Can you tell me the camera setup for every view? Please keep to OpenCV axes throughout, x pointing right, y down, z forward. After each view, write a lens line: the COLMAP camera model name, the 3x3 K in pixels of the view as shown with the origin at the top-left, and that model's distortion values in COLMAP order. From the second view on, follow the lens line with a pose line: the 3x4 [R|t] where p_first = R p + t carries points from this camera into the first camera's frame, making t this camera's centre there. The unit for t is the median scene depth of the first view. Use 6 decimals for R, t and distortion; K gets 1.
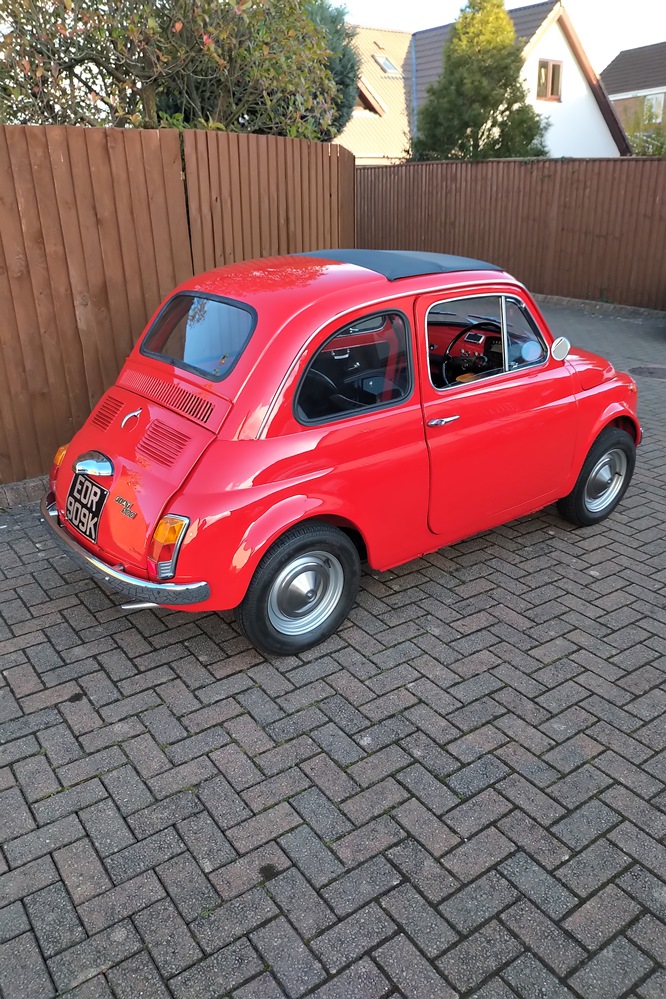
lens RADIAL K [[743.8, 0, 330.4], [0, 743.8, 497.5], [0, 0, 1]] dist [0.009010, -0.018207]
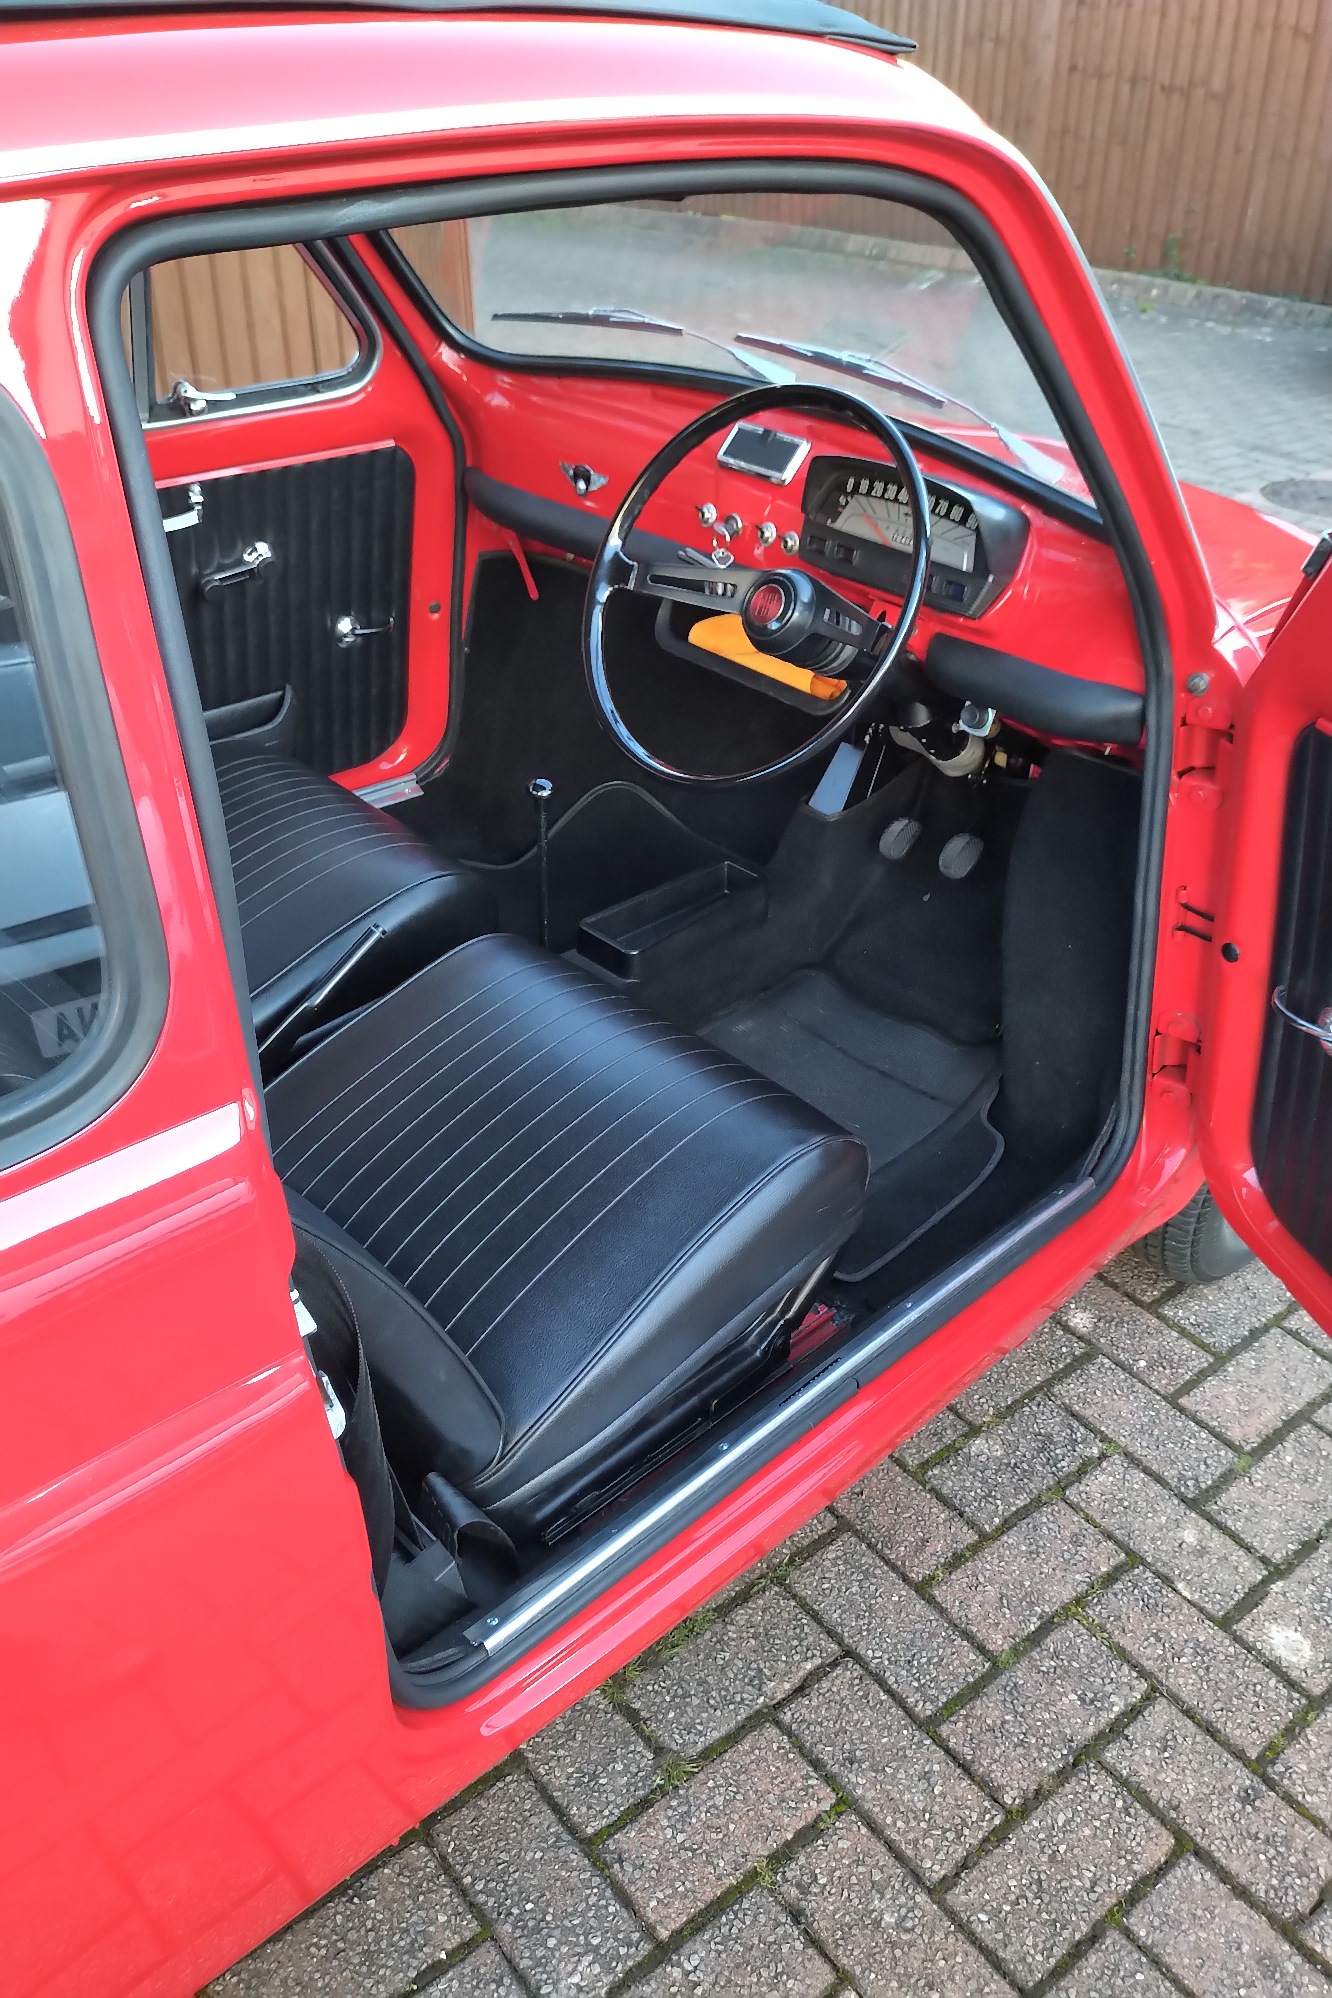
lens RADIAL K [[1487.5, 0, 688.5], [0, 1487.5, 952.6], [0, 0, 1]] dist [0.009010, -0.018207]
pose [[0.996274, -0.017581, 0.084437, 0.053517], [0.002576, 0.984634, 0.174615, -0.059055], [-0.086209, -0.173746, 0.981010, 0.224148]]
